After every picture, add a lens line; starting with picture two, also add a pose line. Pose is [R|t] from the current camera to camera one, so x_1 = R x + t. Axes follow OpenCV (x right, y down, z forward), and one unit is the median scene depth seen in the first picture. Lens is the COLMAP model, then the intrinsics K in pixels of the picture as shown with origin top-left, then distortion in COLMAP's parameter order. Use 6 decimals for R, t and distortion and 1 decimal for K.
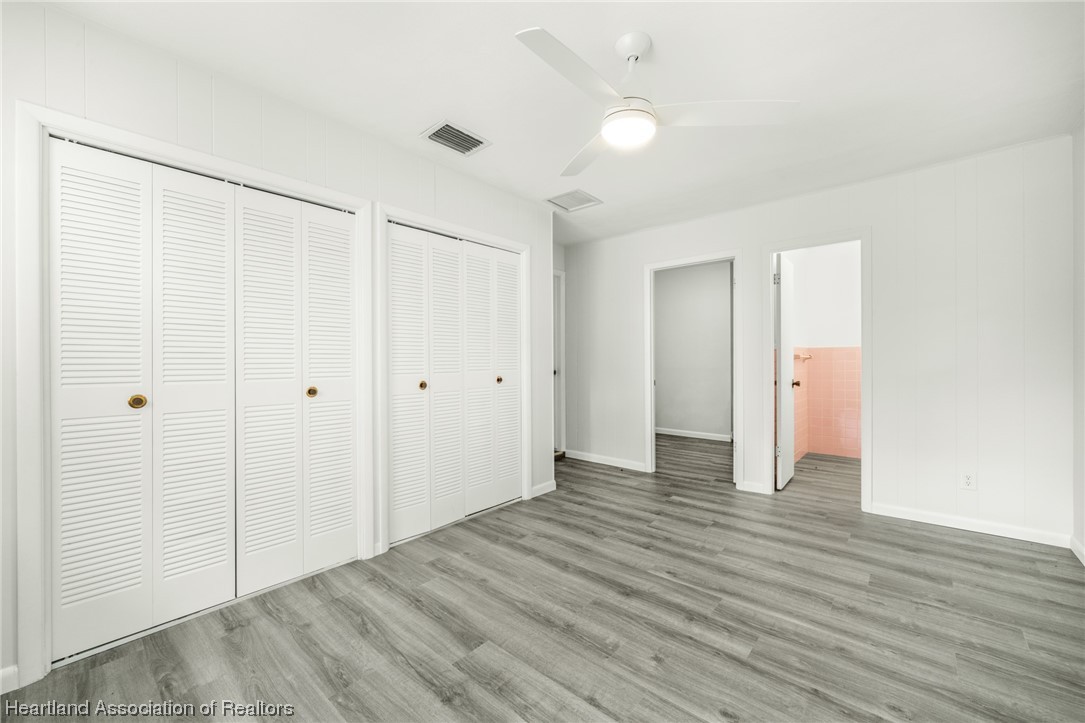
lens RADIAL K [[438.4, 0, 531.1], [0, 438.4, 355.5], [0, 0, 1]] dist [-0.000470, -0.000197]
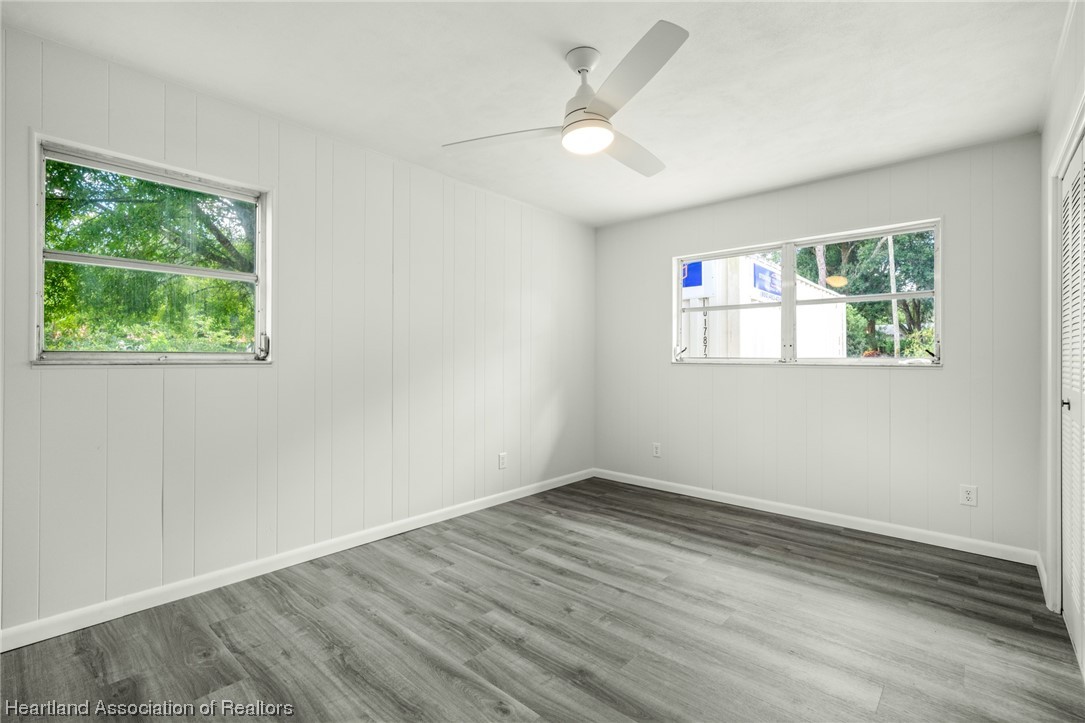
lens RADIAL K [[494.5, 0, 538.0], [0, 494.5, 359.2], [0, 0, 1]] dist [-0.000479, -0.000141]
pose [[-0.999984, 0.000341, -0.005705, 0.327938], [0.000383, 0.999973, -0.007396, 0.008617], [0.005702, -0.007398, -0.999956, 2.038361]]
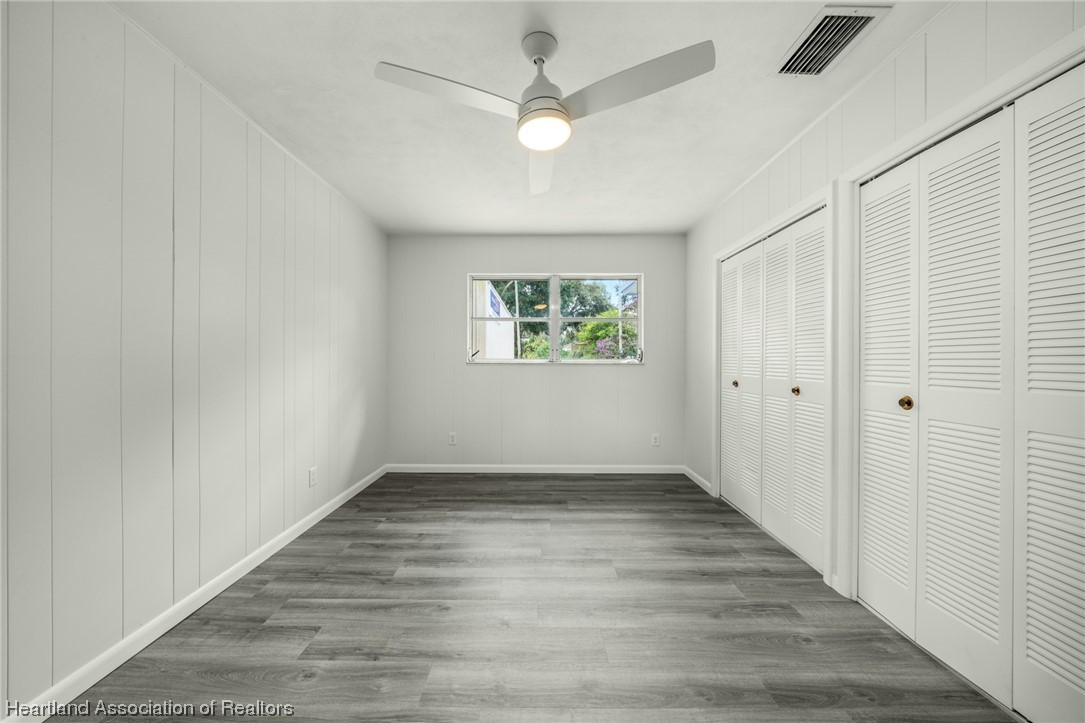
lens RADIAL K [[373.2, 0, 542.5], [0, 373.2, 361.5], [0, 0, 1]] dist [-0.009331, -0.000065]
pose [[-0.738050, 0.004465, -0.674731, 0.750335], [0.006893, 0.999976, -0.000923, 0.006438], [0.674710, -0.005332, -0.738063, 1.539254]]
